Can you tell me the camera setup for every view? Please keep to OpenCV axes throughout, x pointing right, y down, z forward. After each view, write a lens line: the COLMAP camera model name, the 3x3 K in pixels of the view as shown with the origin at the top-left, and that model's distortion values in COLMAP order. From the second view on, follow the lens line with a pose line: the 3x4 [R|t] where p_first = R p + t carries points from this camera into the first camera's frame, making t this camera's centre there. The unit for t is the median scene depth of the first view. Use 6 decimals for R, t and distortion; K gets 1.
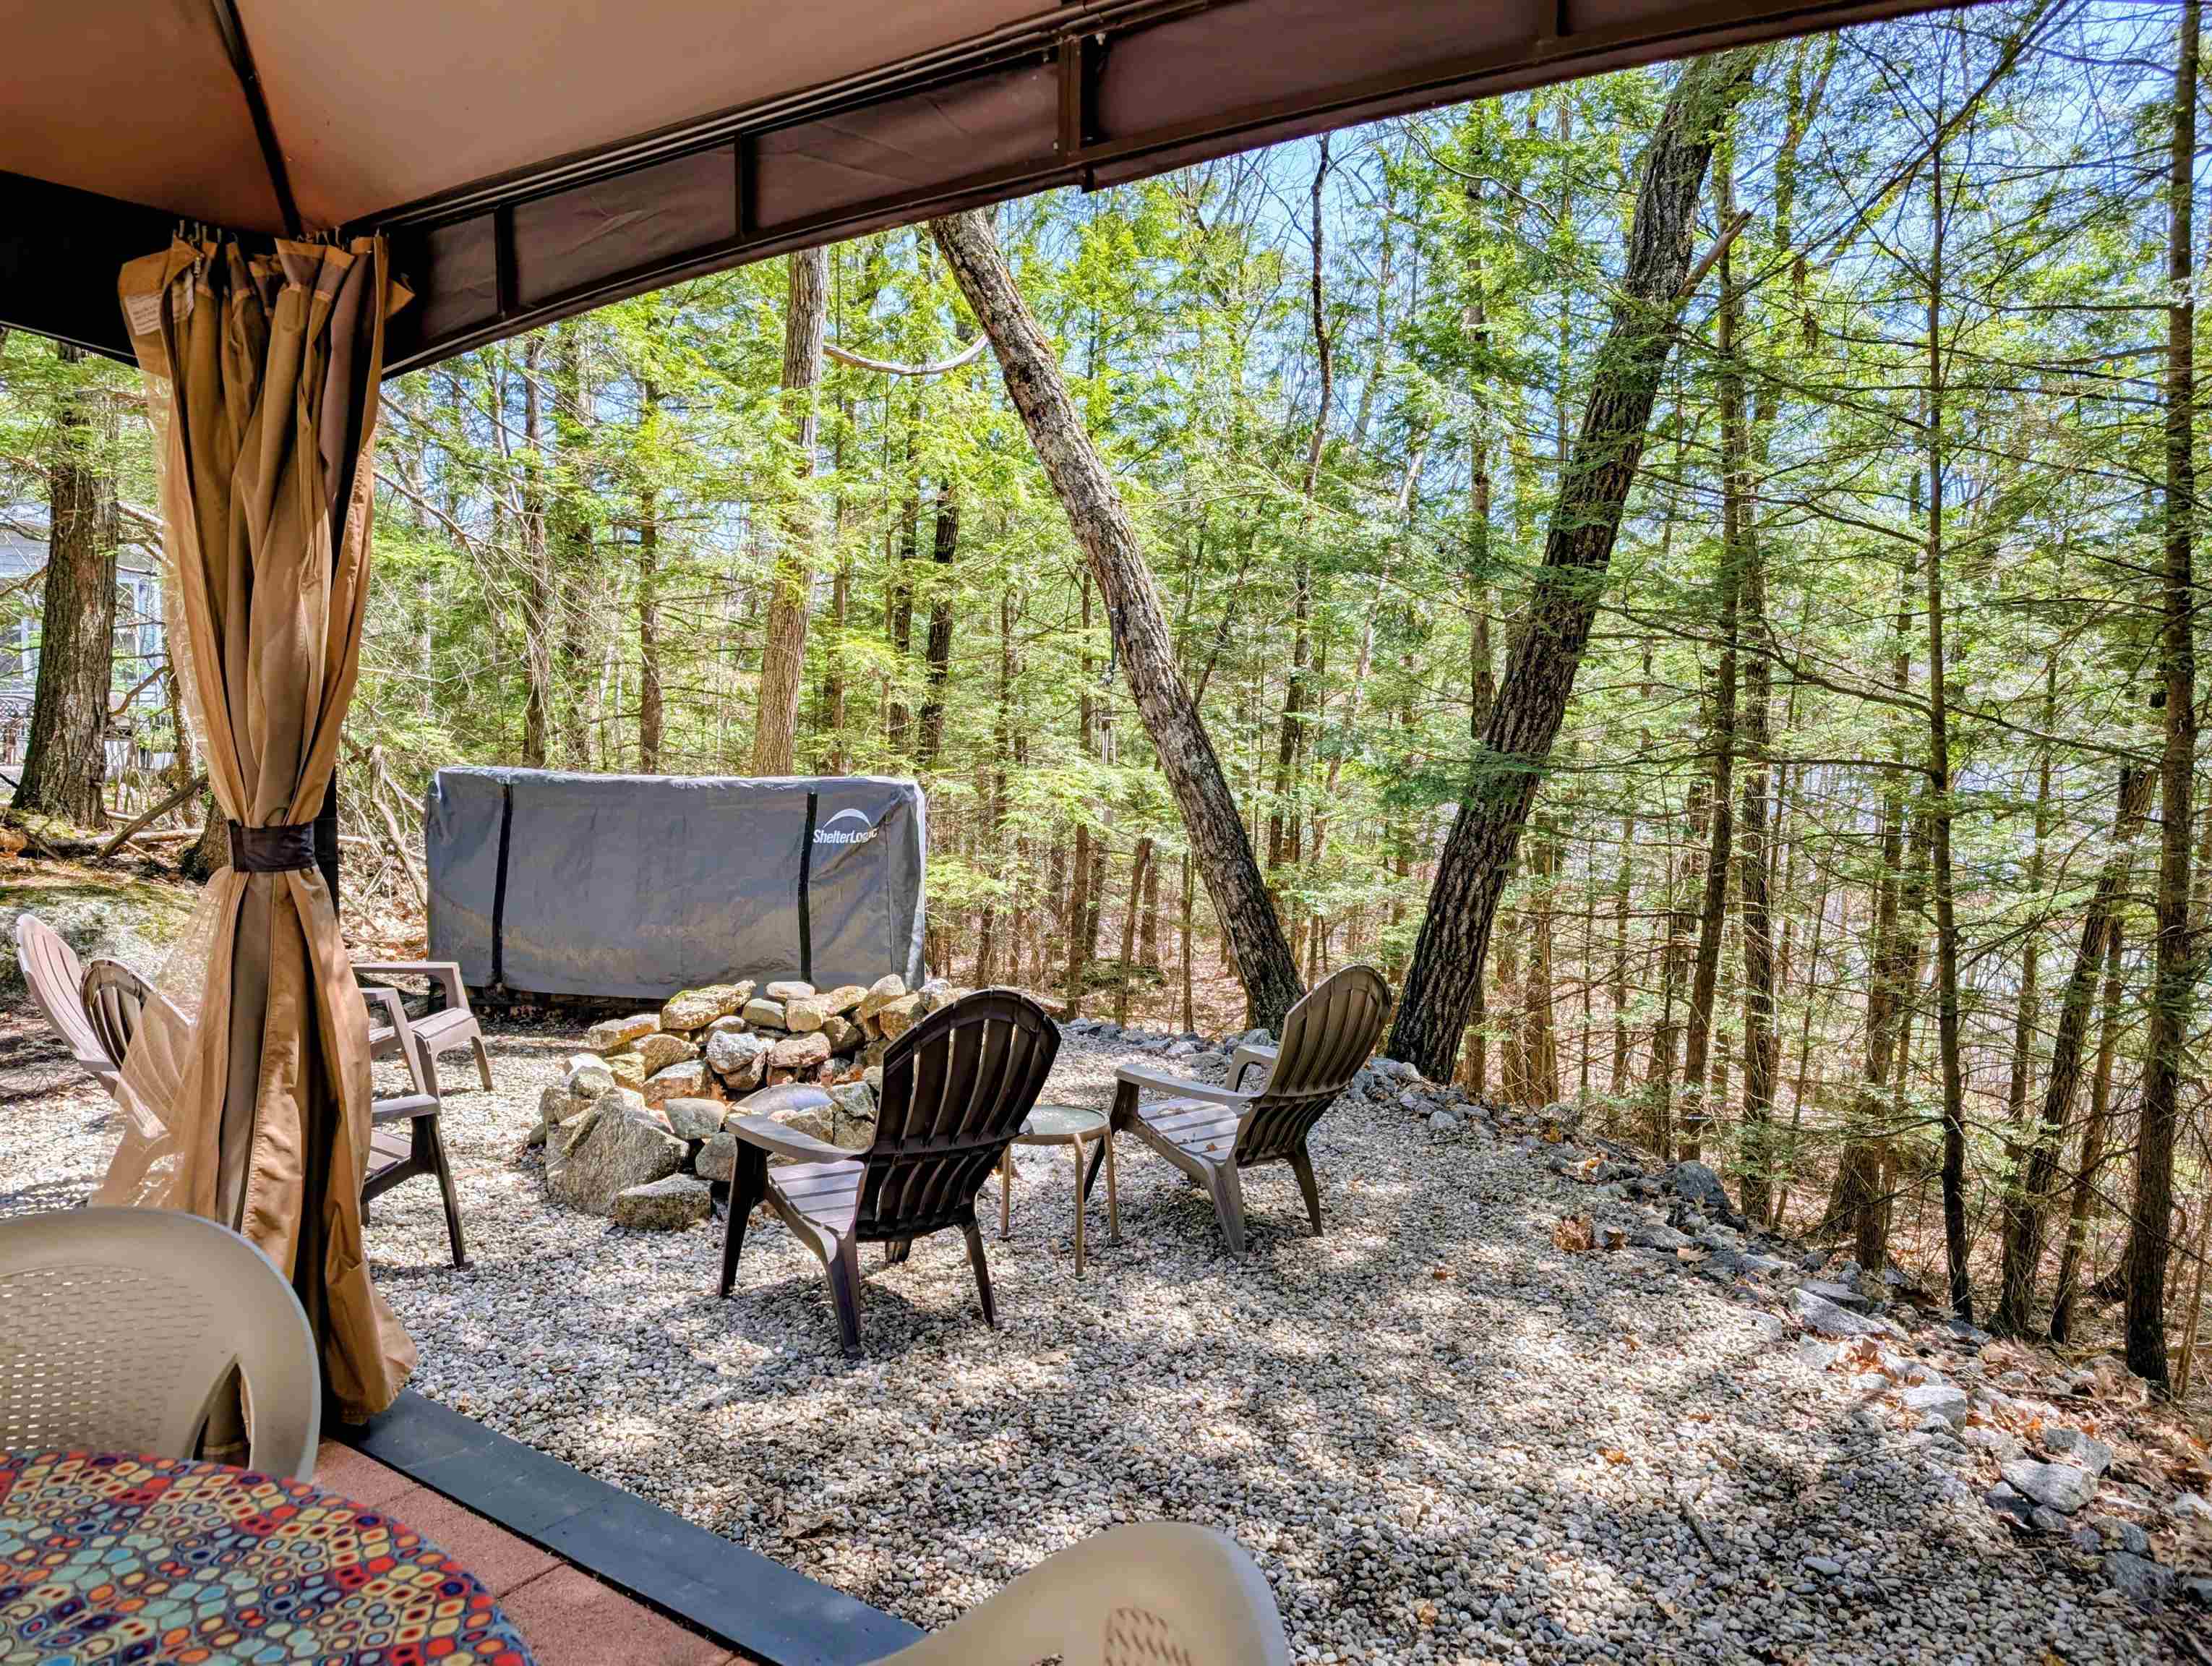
lens RADIAL K [[1581.2, 0, 1094.5], [0, 1581.2, 826.7], [0, 0, 1]] dist [0.029513, -0.023122]
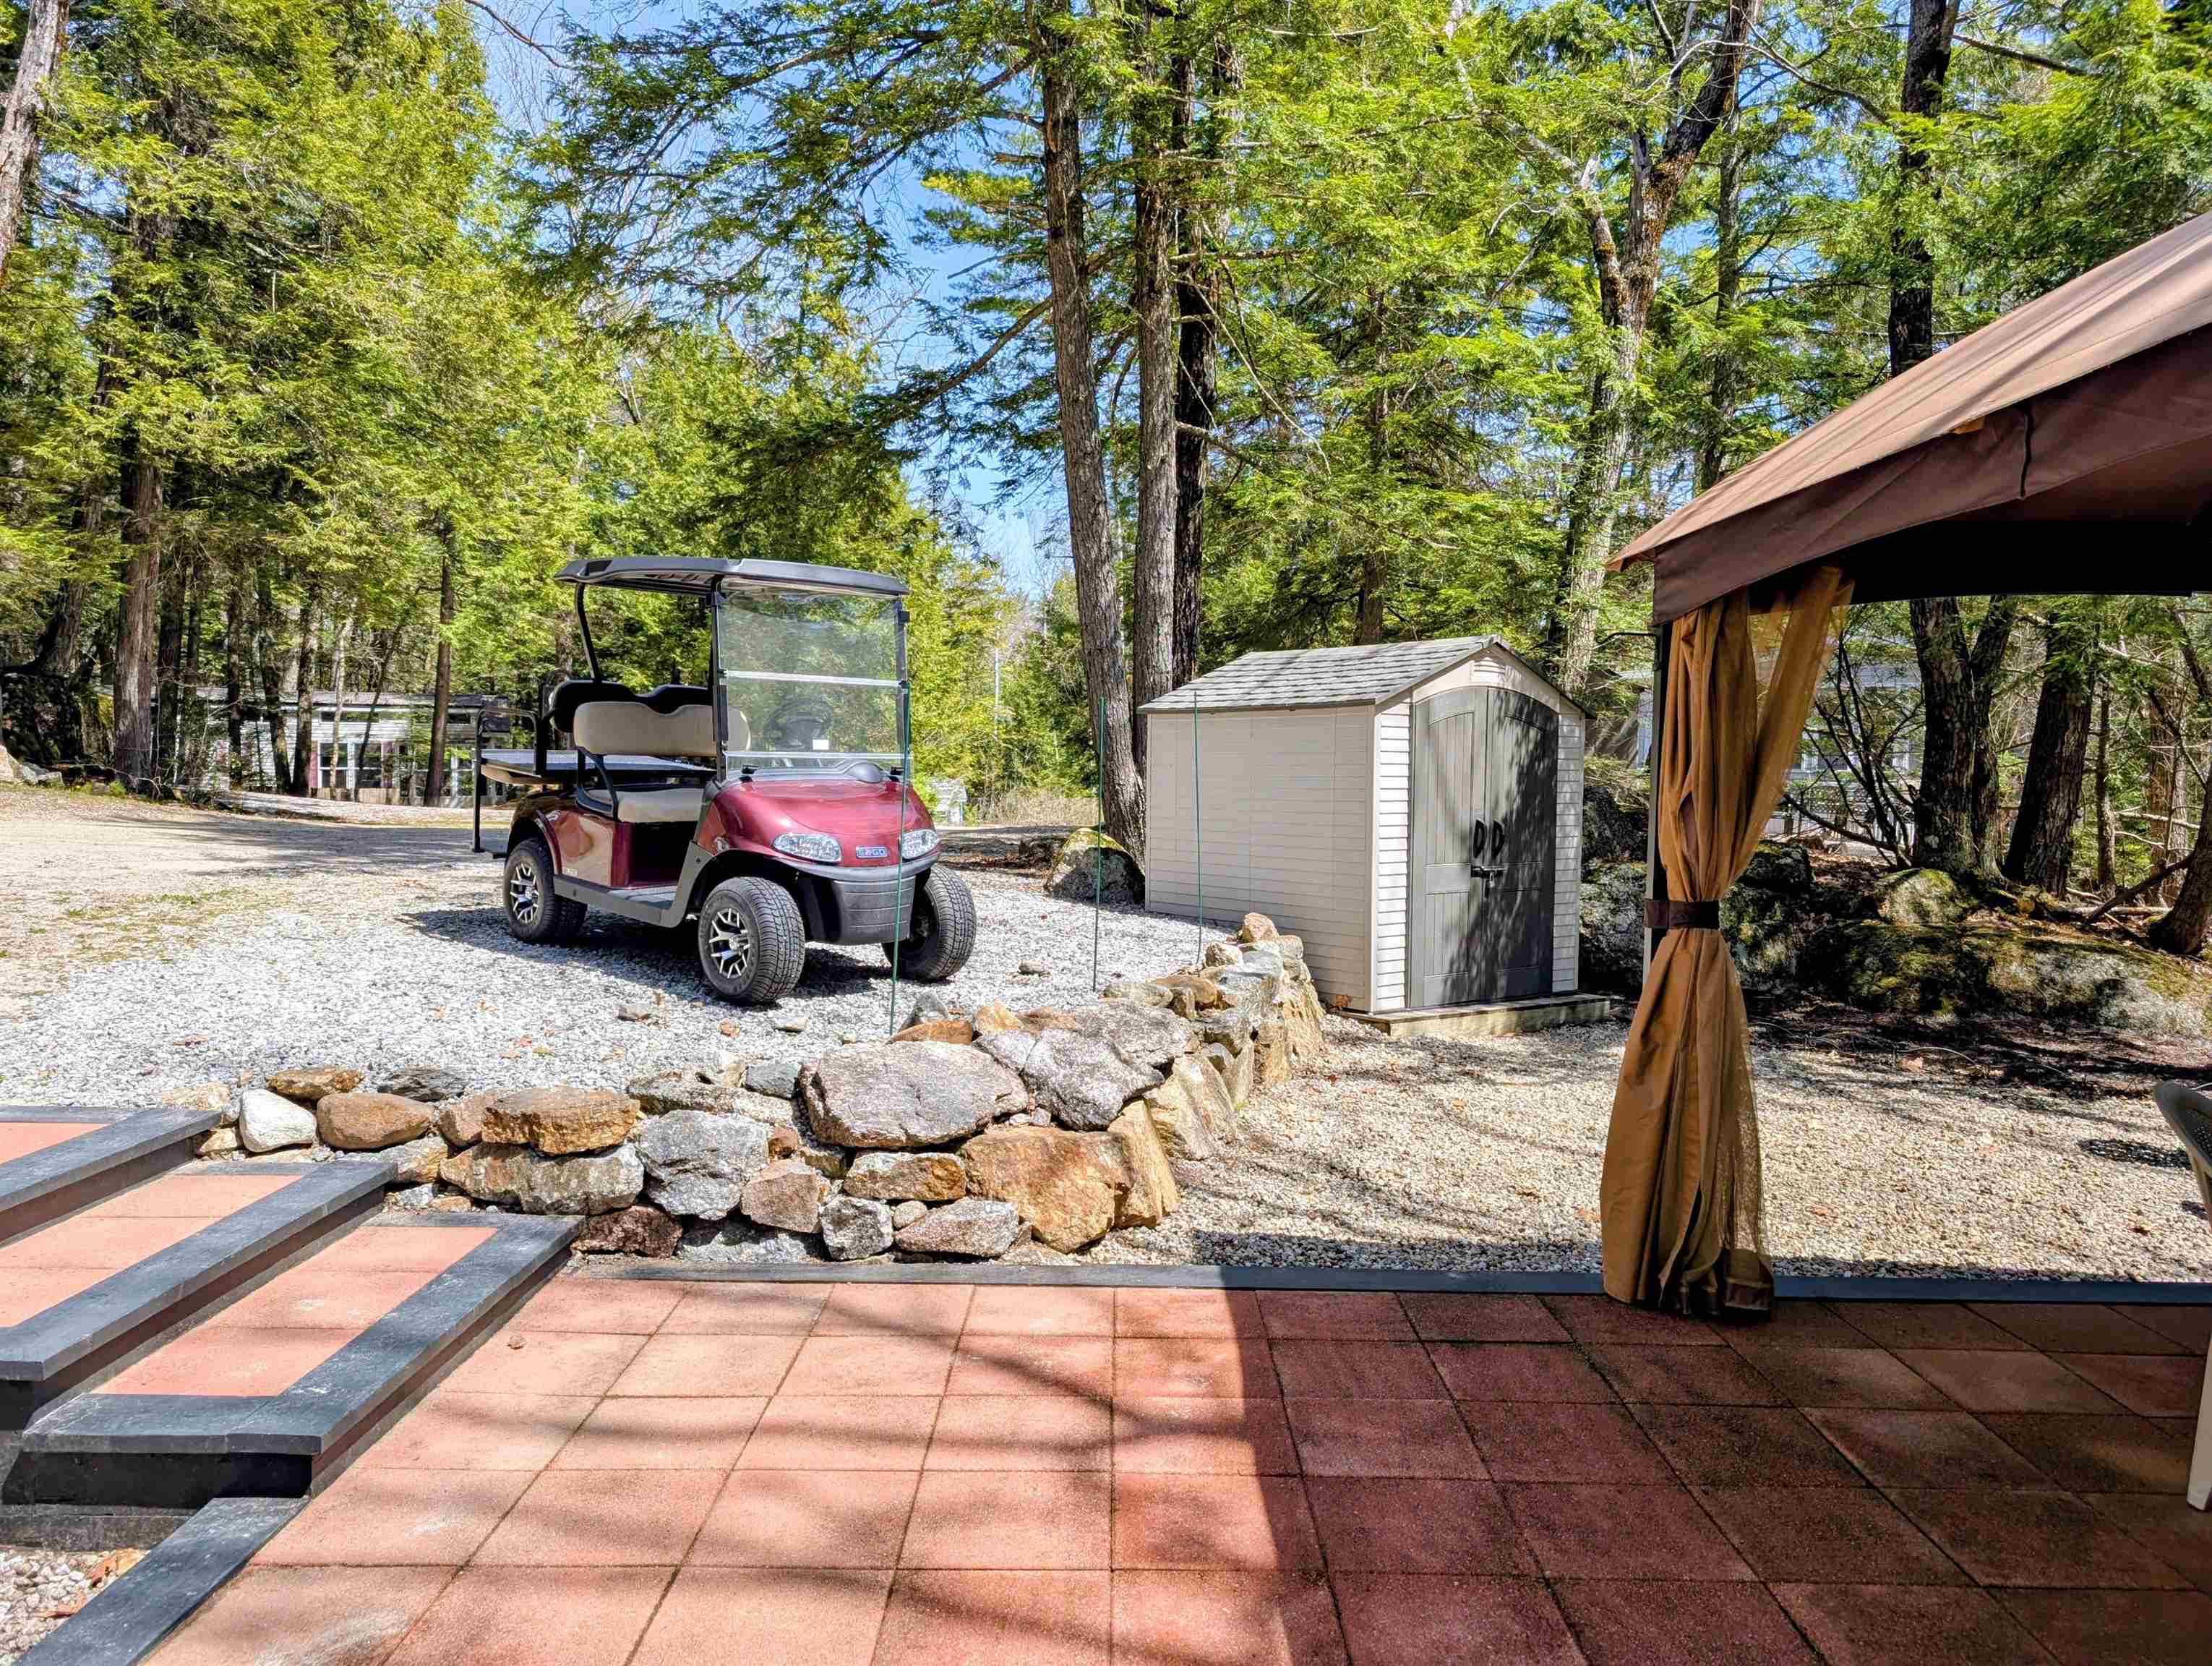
lens RADIAL K [[1581.2, 0, 1099.7], [0, 1581.2, 840.8], [0, 0, 1]] dist [0.029513, -0.023122]
pose [[0.576084, 0.046317, -0.816078, -0.049396], [-0.081742, 0.996653, -0.001138, 0.021172], [0.813293, 0.067363, 0.577941, -0.415735]]
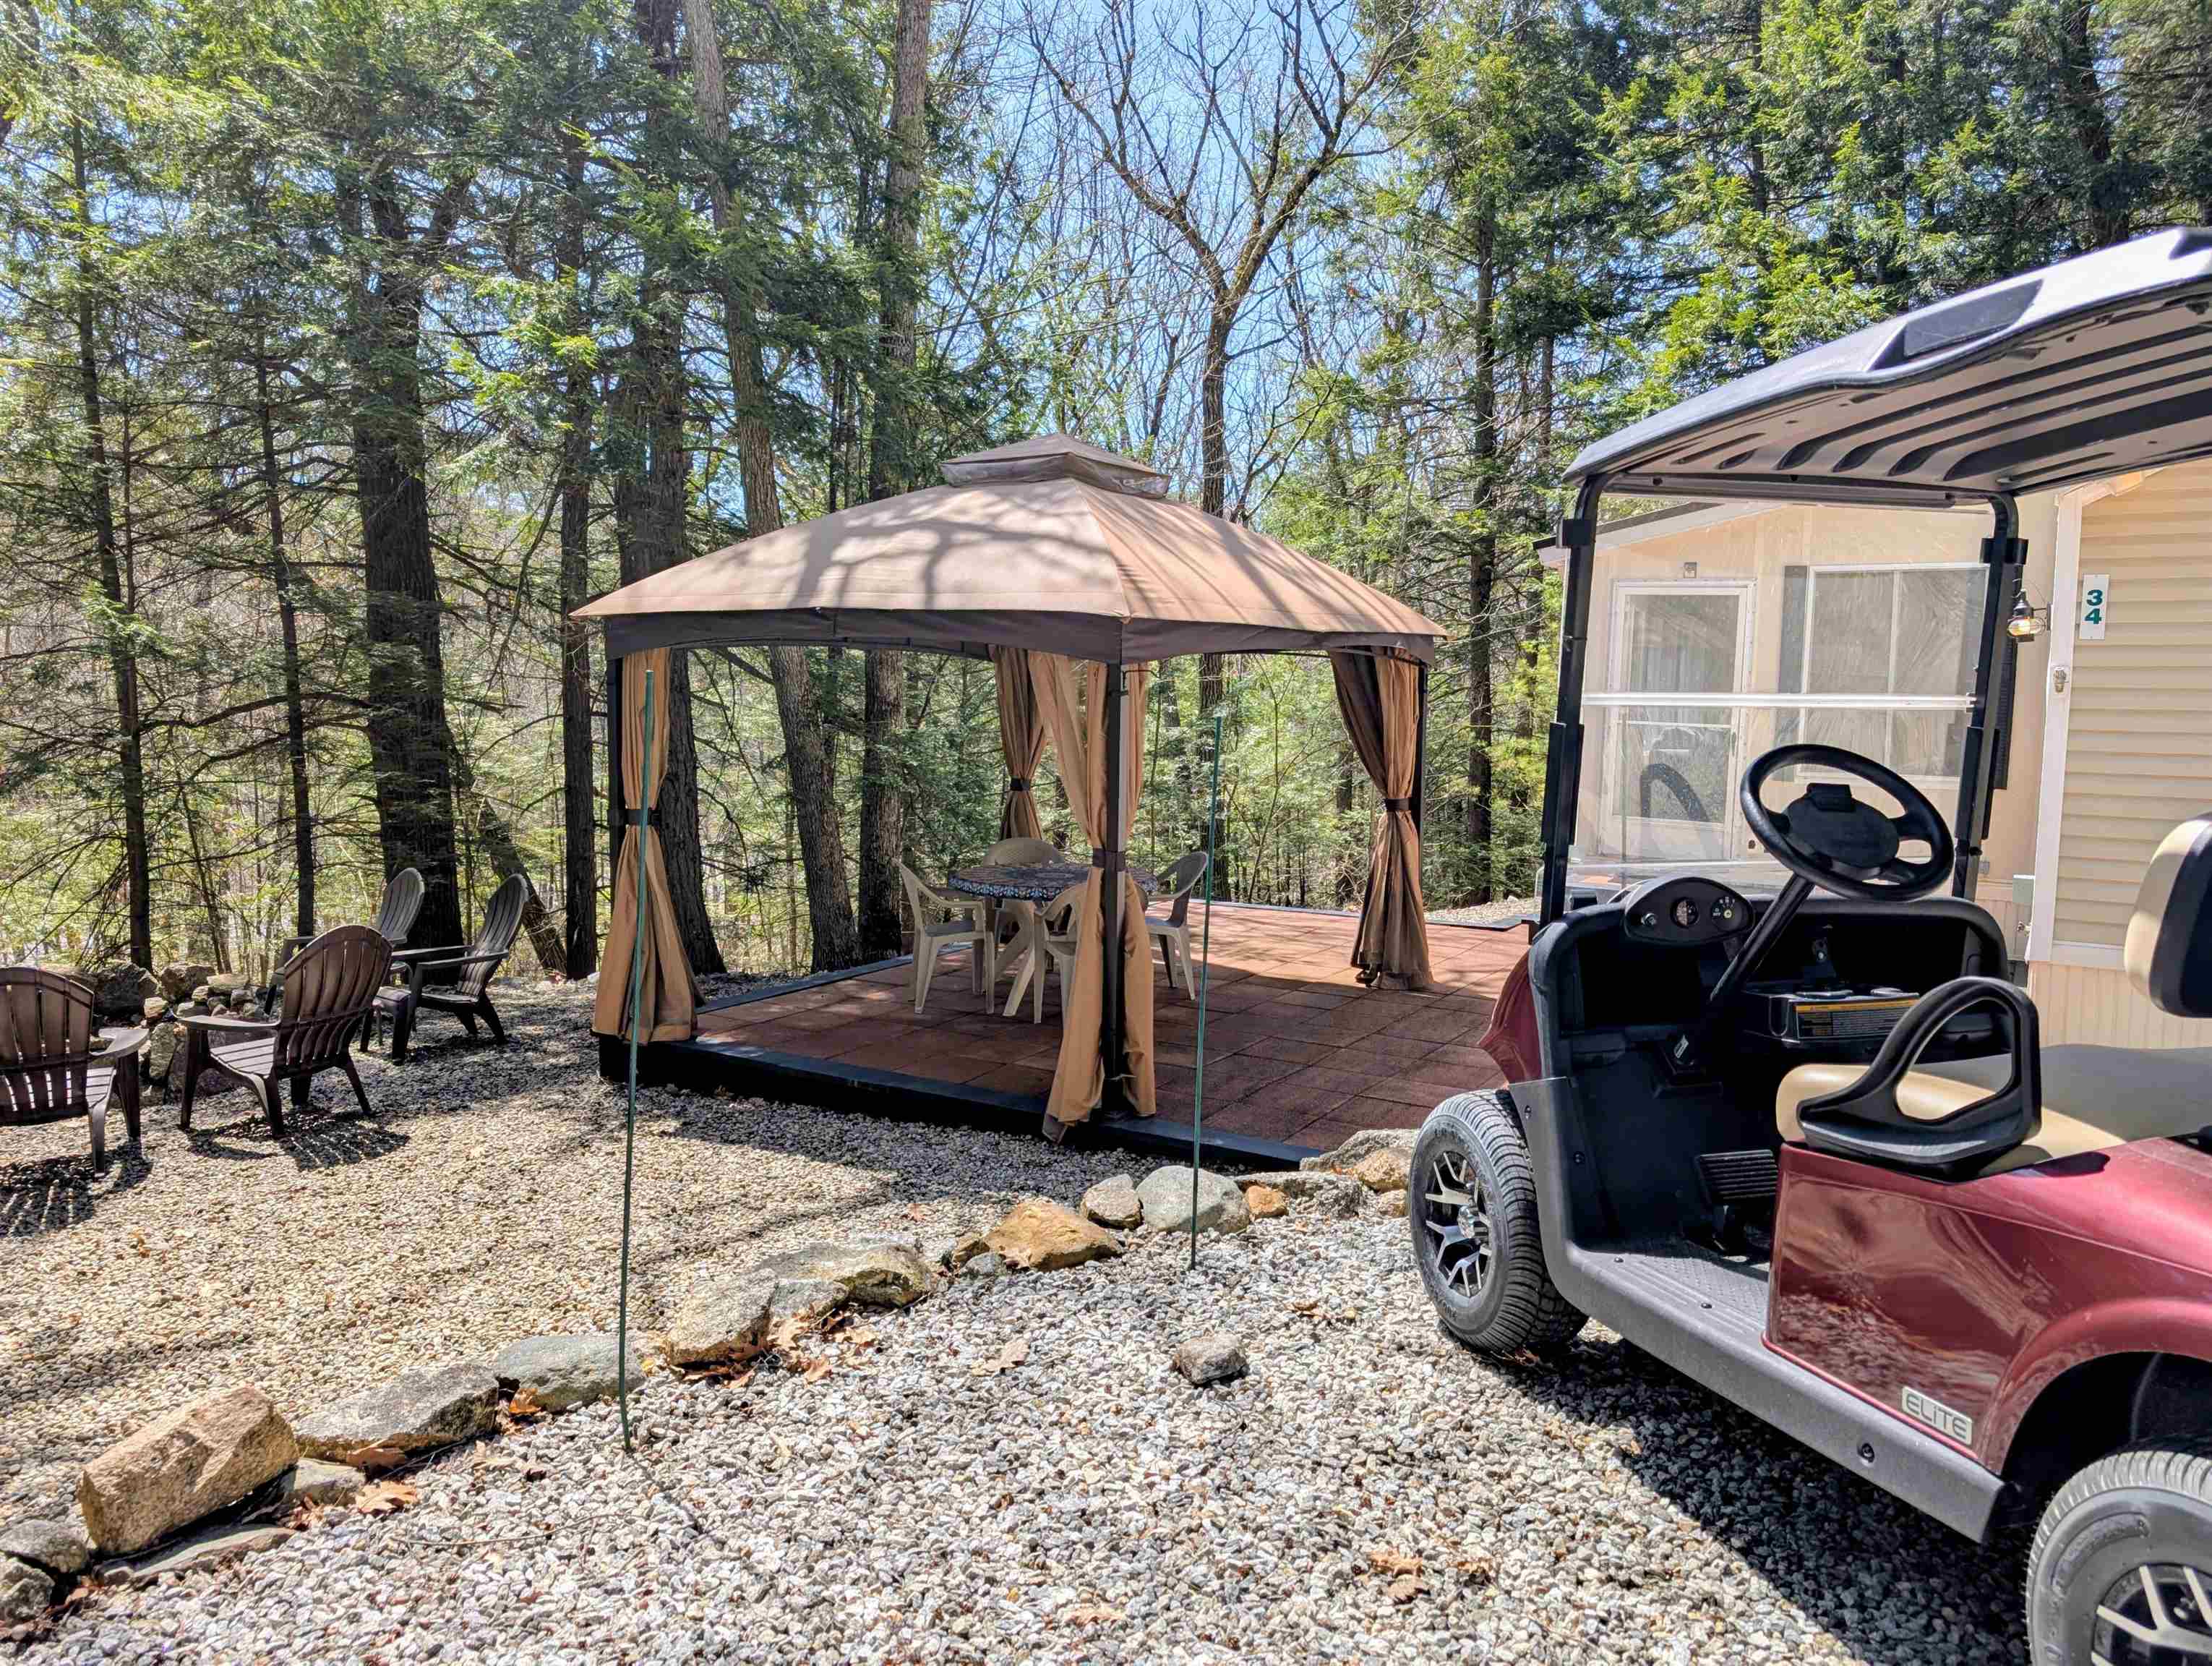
lens RADIAL K [[1581.2, 0, 1111.3], [0, 1581.2, 821.6], [0, 0, 1]] dist [0.029513, -0.023122]
pose [[-0.084418, -0.097946, 0.991605, -1.221772], [0.071373, 0.992007, 0.104062, -0.076393], [-0.993871, 0.079558, -0.076752, 0.146626]]
